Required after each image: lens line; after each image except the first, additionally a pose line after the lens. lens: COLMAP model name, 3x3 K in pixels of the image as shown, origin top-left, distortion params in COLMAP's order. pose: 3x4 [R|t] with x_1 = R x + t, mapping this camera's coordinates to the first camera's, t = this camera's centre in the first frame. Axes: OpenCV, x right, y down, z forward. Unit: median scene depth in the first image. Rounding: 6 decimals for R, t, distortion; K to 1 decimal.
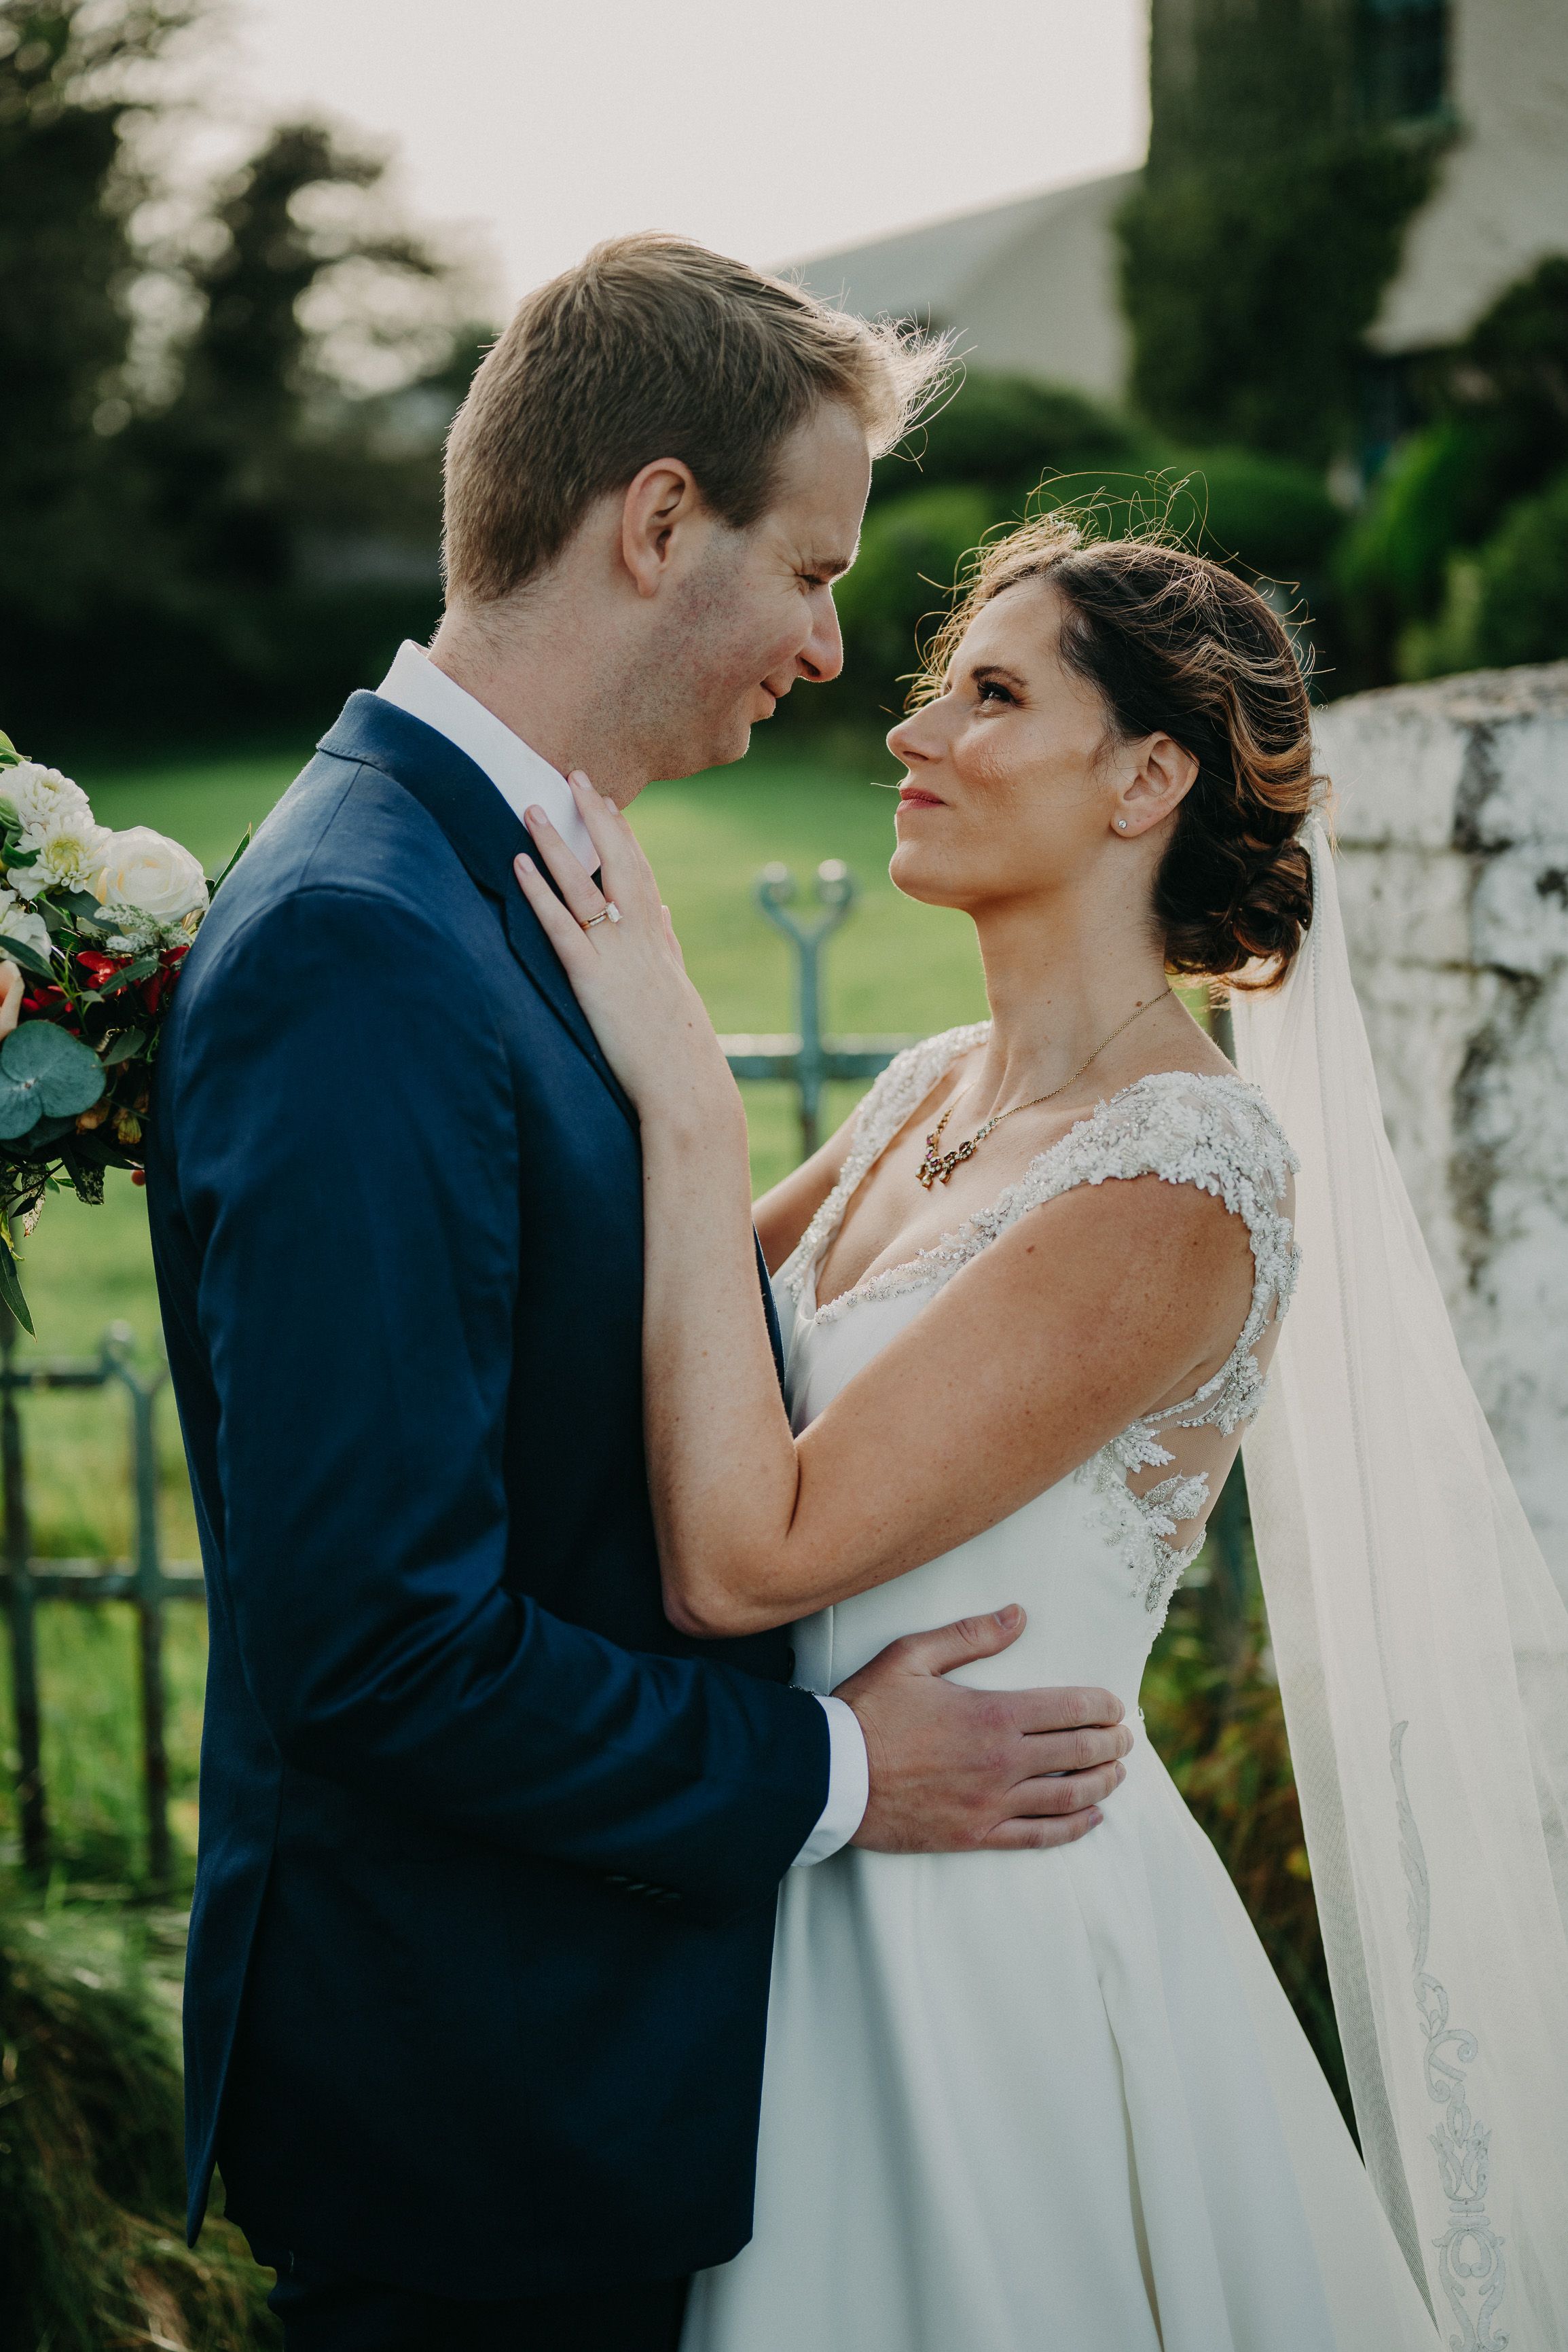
lens RADIAL K [[3510.9, 0, 784.0], [0, 3510.9, 1176.0], [0, 0, 1]] dist [0.001139, -0.234517]
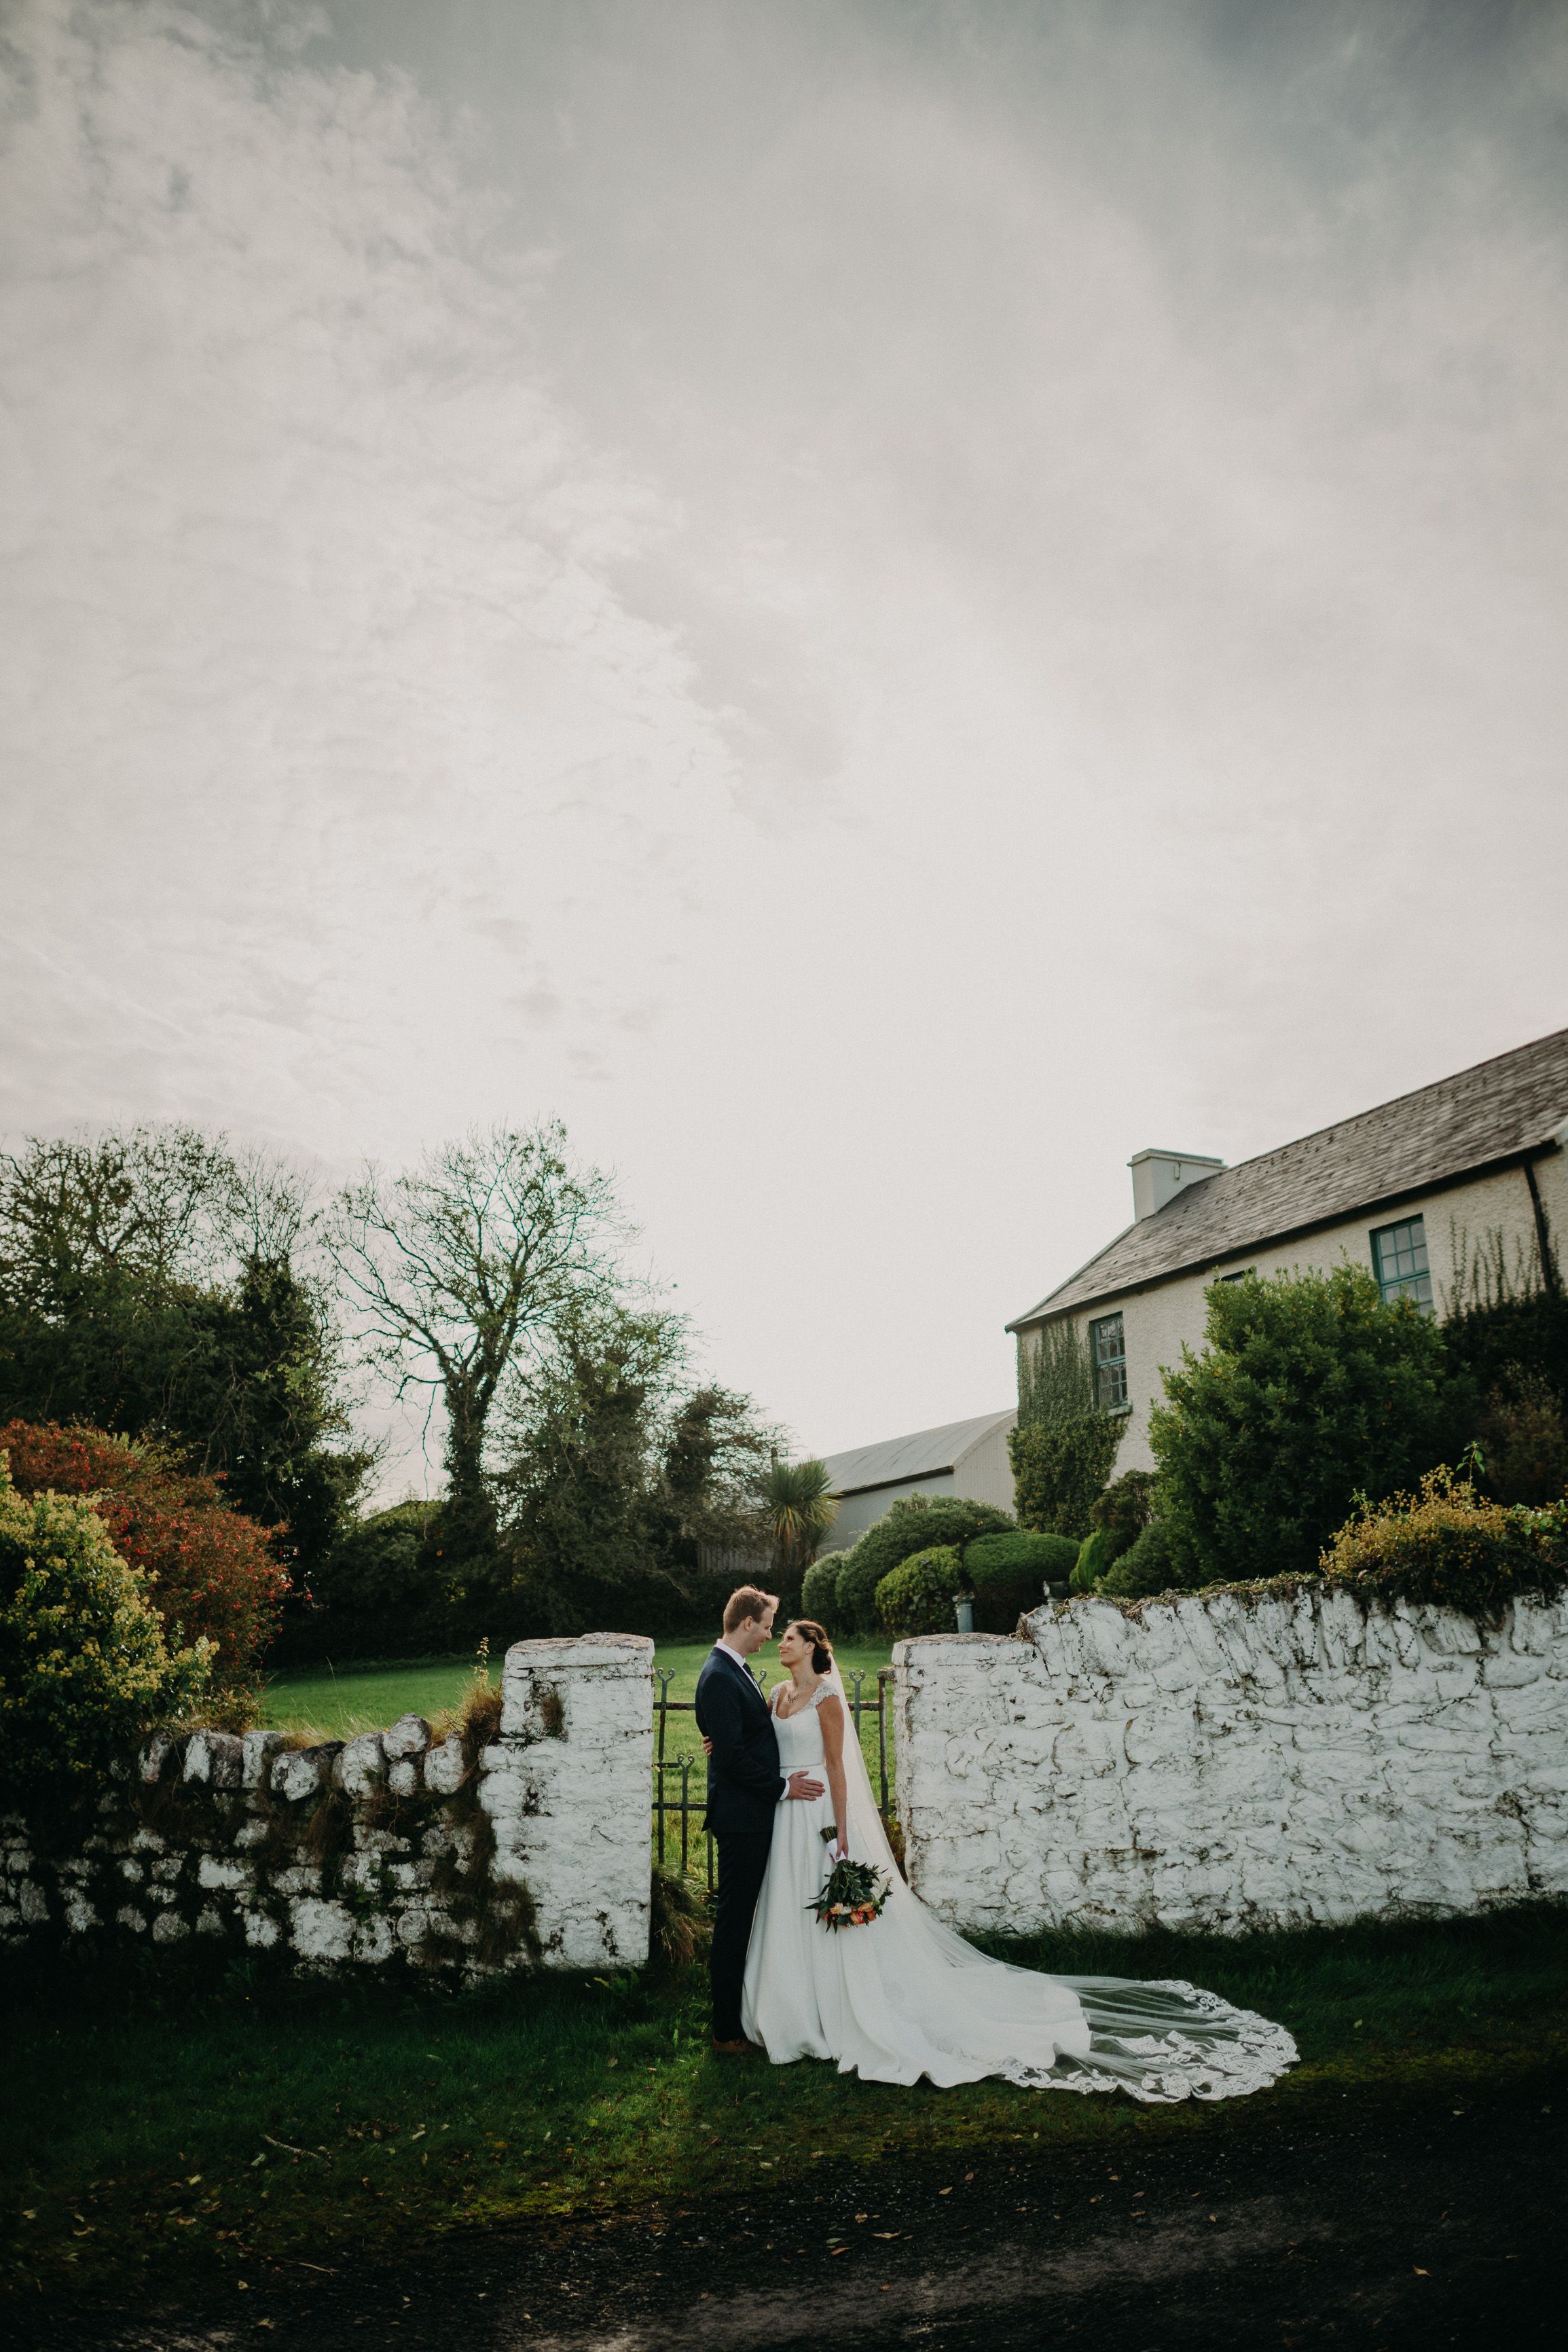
lens RADIAL K [[1767.1, 0, 784.0], [0, 1767.1, 1176.0], [0, 0, 1]] dist [-0.038234, 0.020779]
pose [[0.995989, -0.006714, -0.089223, 0.038838], [-0.026336, 0.931011, -0.364040, 0.033390], [0.085512, 0.364929, 0.927100, -0.303899]]
